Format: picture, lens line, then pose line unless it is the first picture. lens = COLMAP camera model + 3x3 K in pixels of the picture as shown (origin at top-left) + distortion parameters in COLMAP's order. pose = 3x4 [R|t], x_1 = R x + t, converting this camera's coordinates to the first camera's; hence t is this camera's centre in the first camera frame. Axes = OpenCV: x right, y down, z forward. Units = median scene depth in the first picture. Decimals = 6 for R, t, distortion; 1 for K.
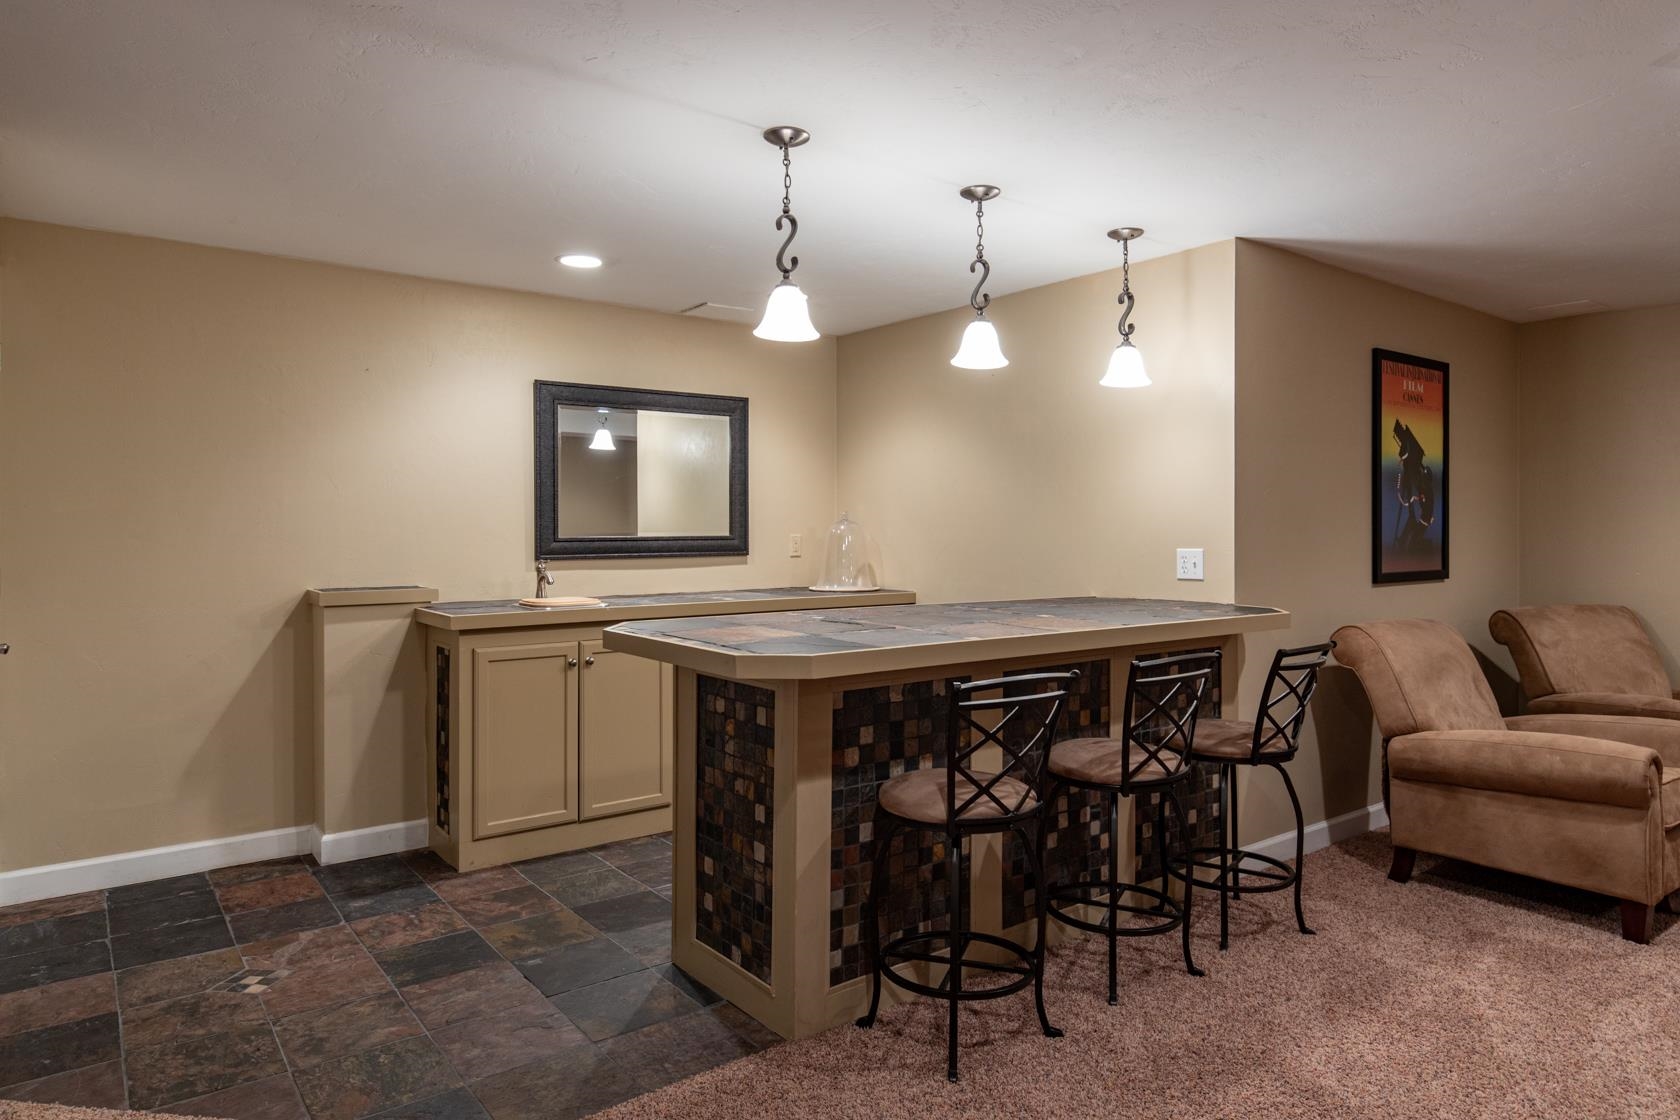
lens RADIAL K [[1058.8, 0, 842.6], [0, 1058.8, 547.9], [0, 0, 1]] dist [0.003859, 0.001167]
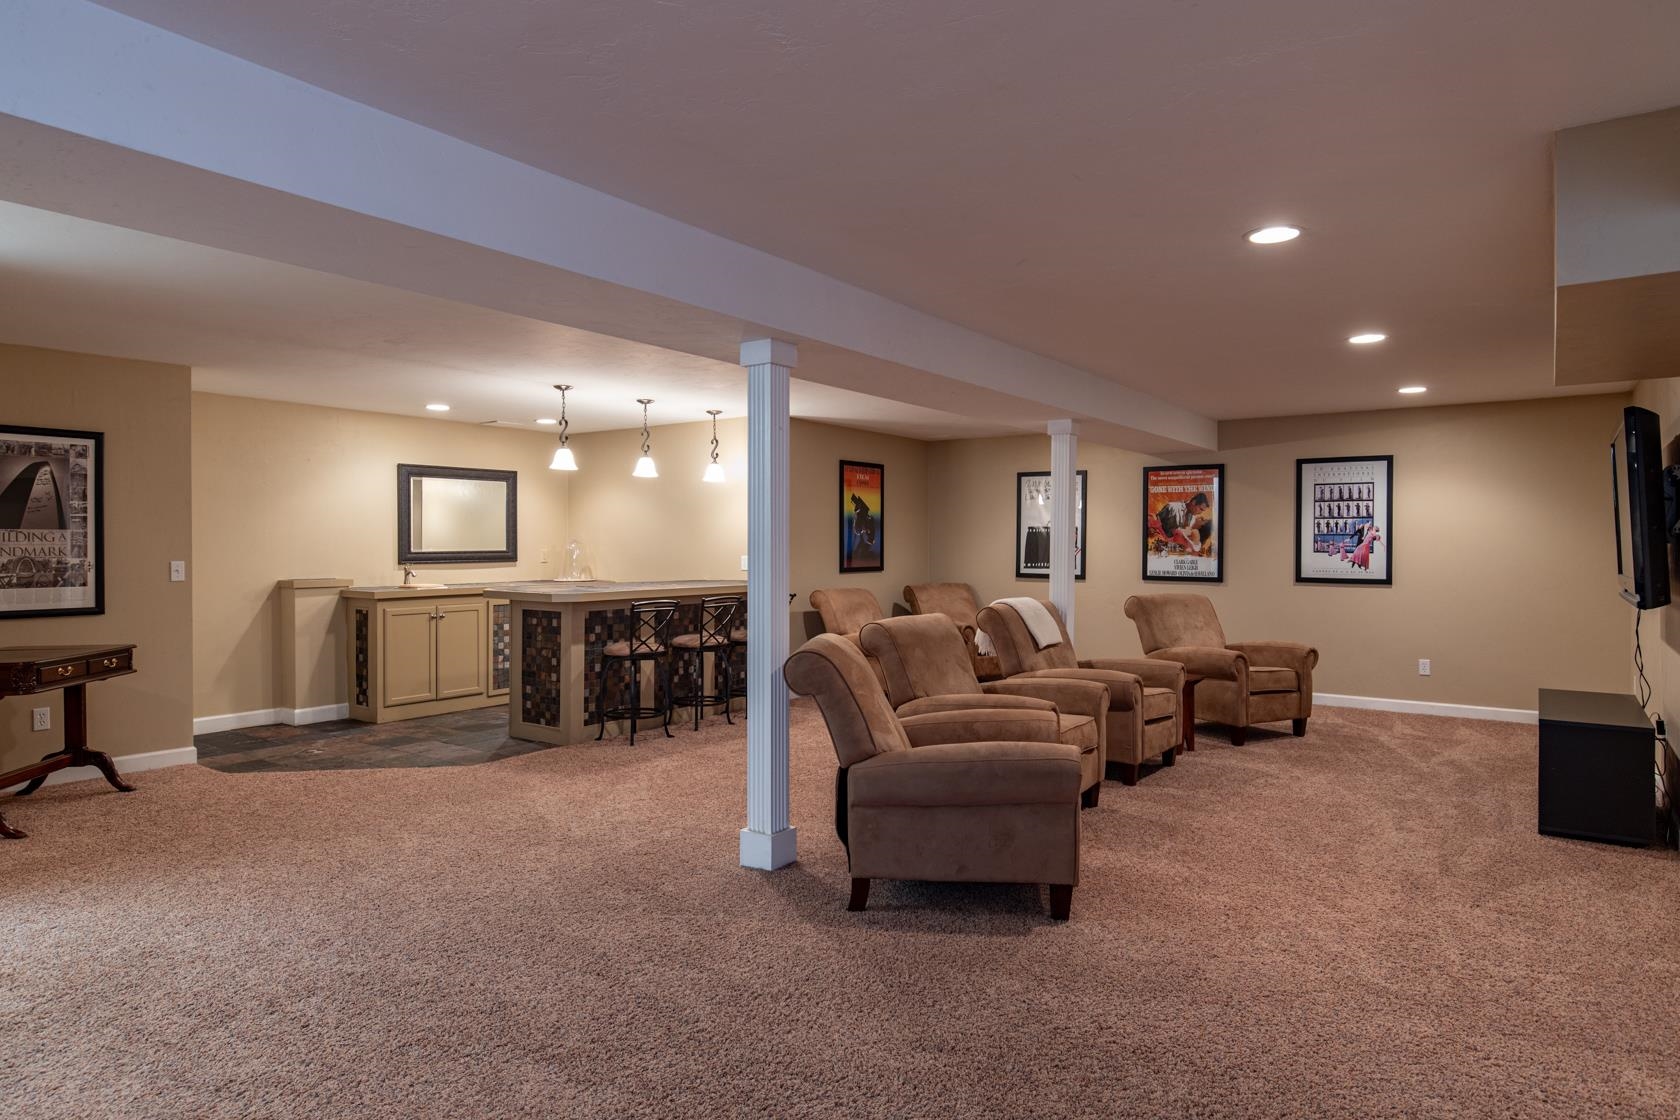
lens RADIAL K [[1002.3, 0, 835.9], [0, 1002.3, 549.3], [0, 0, 1]] dist [-0.003534, -0.001387]
pose [[0.958011, -0.001620, 0.286725, -0.081417], [0.005090, 0.999923, -0.011356, 0.011360], [-0.286685, 0.012339, 0.957946, -0.998410]]
